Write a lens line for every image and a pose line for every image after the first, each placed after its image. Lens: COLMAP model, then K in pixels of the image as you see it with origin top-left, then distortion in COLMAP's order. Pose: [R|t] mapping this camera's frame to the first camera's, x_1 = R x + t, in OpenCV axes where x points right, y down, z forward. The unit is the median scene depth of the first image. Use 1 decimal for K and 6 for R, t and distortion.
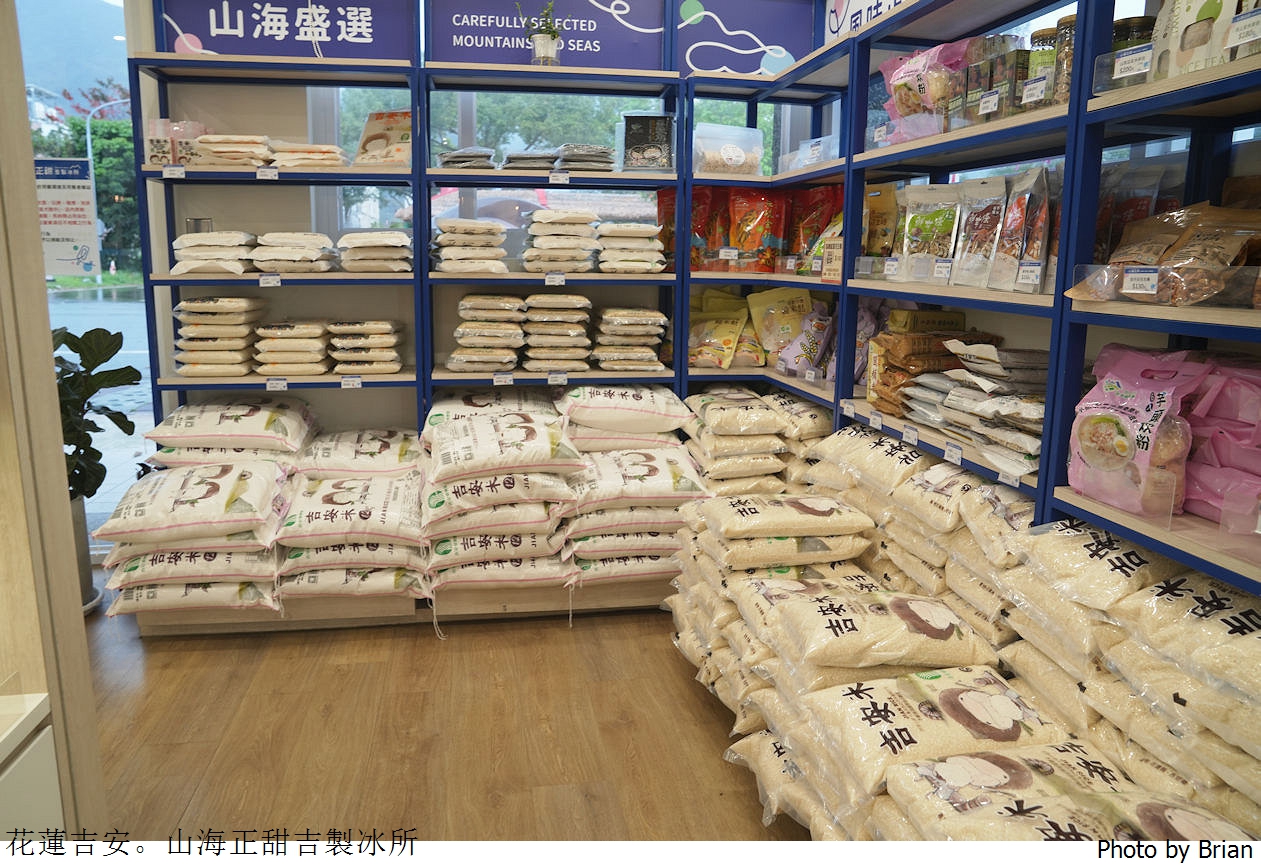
lens RADIAL K [[903.3, 0, 630.5], [0, 903.3, 433.0], [0, 0, 1]] dist [-0.131654, 0.111617]
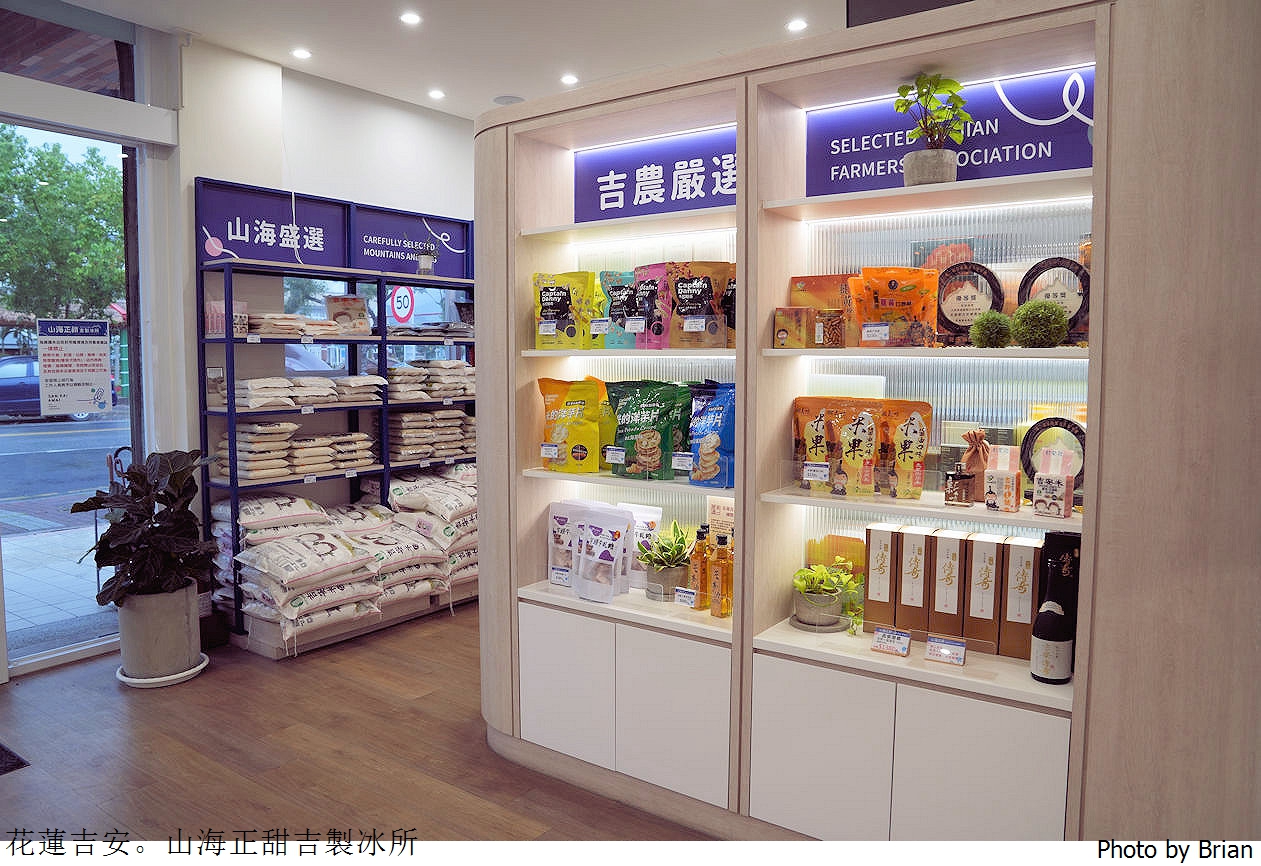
lens RADIAL K [[915.1, 0, 630.5], [0, 915.1, 433.0], [0, 0, 1]] dist [0.000479, -0.000104]
pose [[0.719056, -0.071322, 0.691282, -1.047916], [0.144663, 0.988291, -0.048510, 0.020884], [-0.679728, 0.134885, 0.720955, -0.468970]]
